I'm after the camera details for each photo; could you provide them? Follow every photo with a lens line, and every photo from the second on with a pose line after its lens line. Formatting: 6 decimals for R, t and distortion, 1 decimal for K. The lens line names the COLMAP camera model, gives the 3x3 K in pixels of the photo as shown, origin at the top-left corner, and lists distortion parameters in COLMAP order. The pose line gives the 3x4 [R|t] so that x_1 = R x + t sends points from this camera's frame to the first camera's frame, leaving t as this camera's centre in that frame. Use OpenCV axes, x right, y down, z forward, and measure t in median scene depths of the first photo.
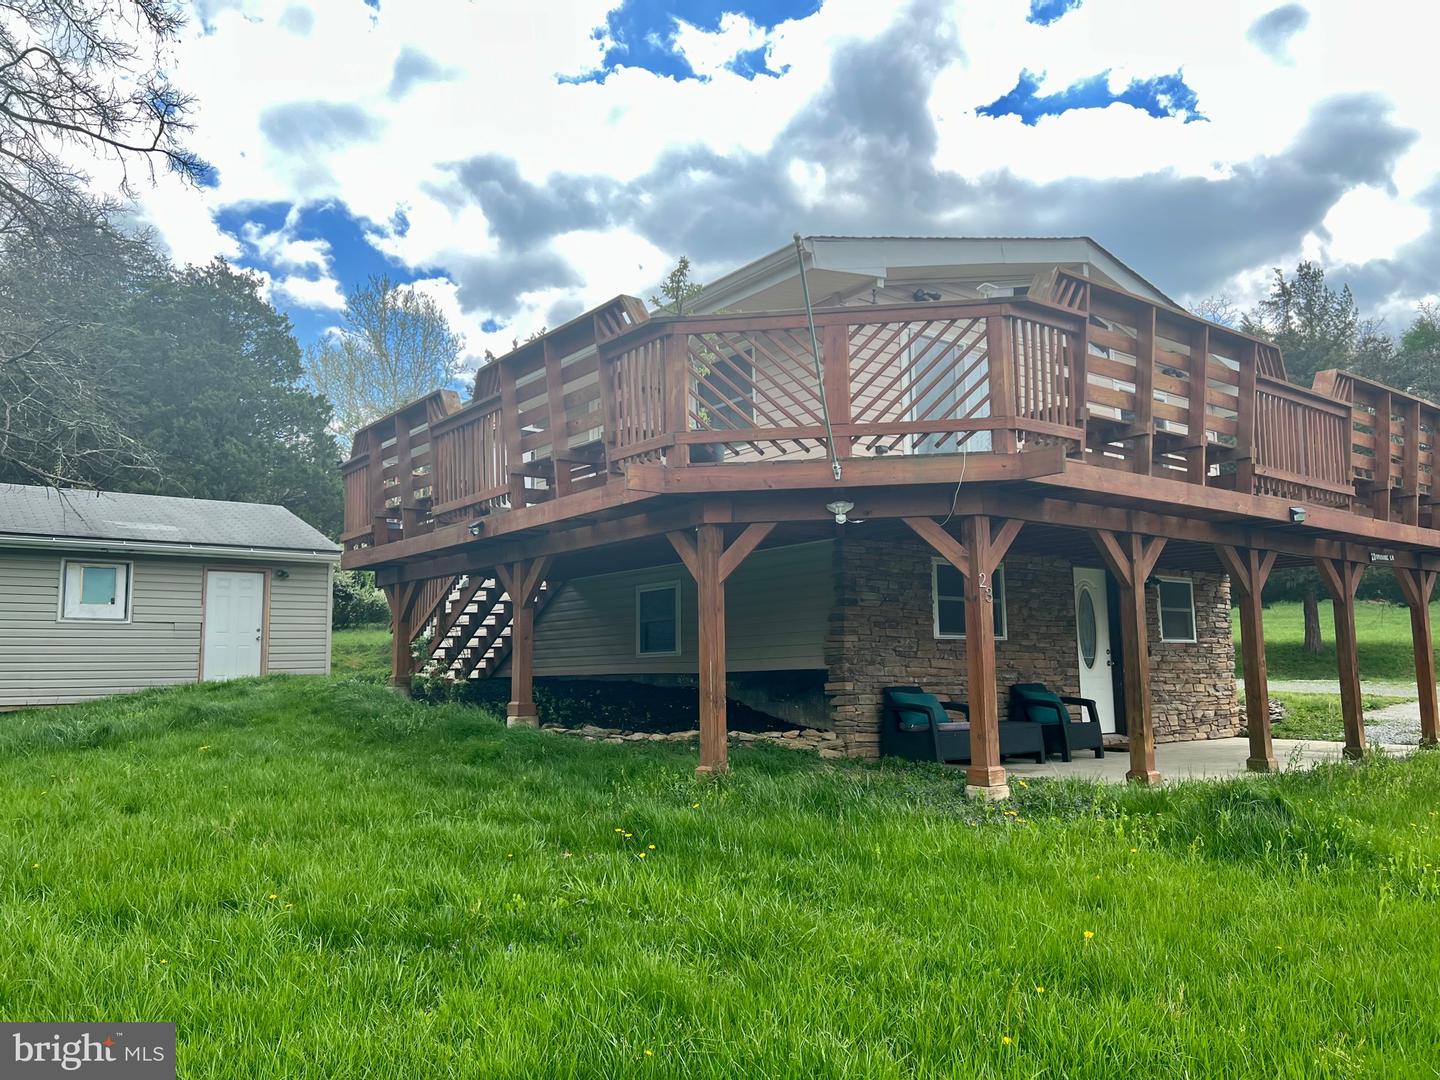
lens RADIAL K [[1153.1, 0, 720.0], [0, 1153.1, 540.0], [0, 0, 1]] dist [0.064146, -0.002188]
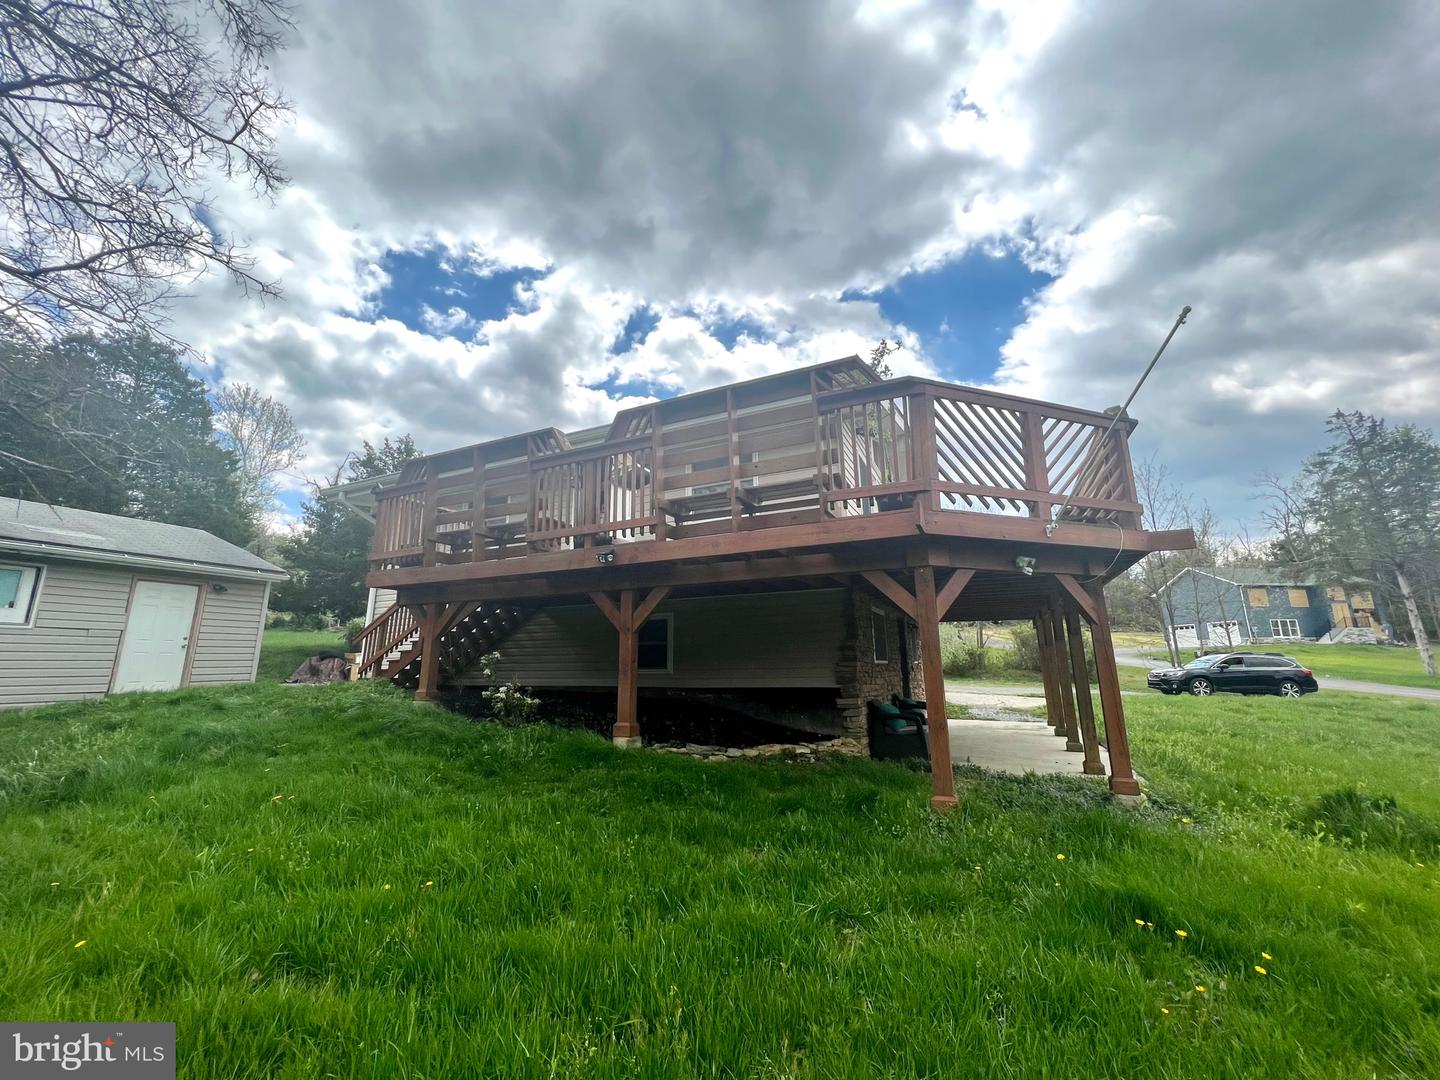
lens RADIAL K [[576.3, 0, 688.6], [0, 576.3, 530.7], [0, 0, 1]] dist [-0.000458, 0.016696]
pose [[0.892550, 0.111081, 0.437054, -0.230417], [-0.061059, 0.990031, -0.126930, 0.018309], [-0.446796, 0.086605, 0.890434, 0.303400]]
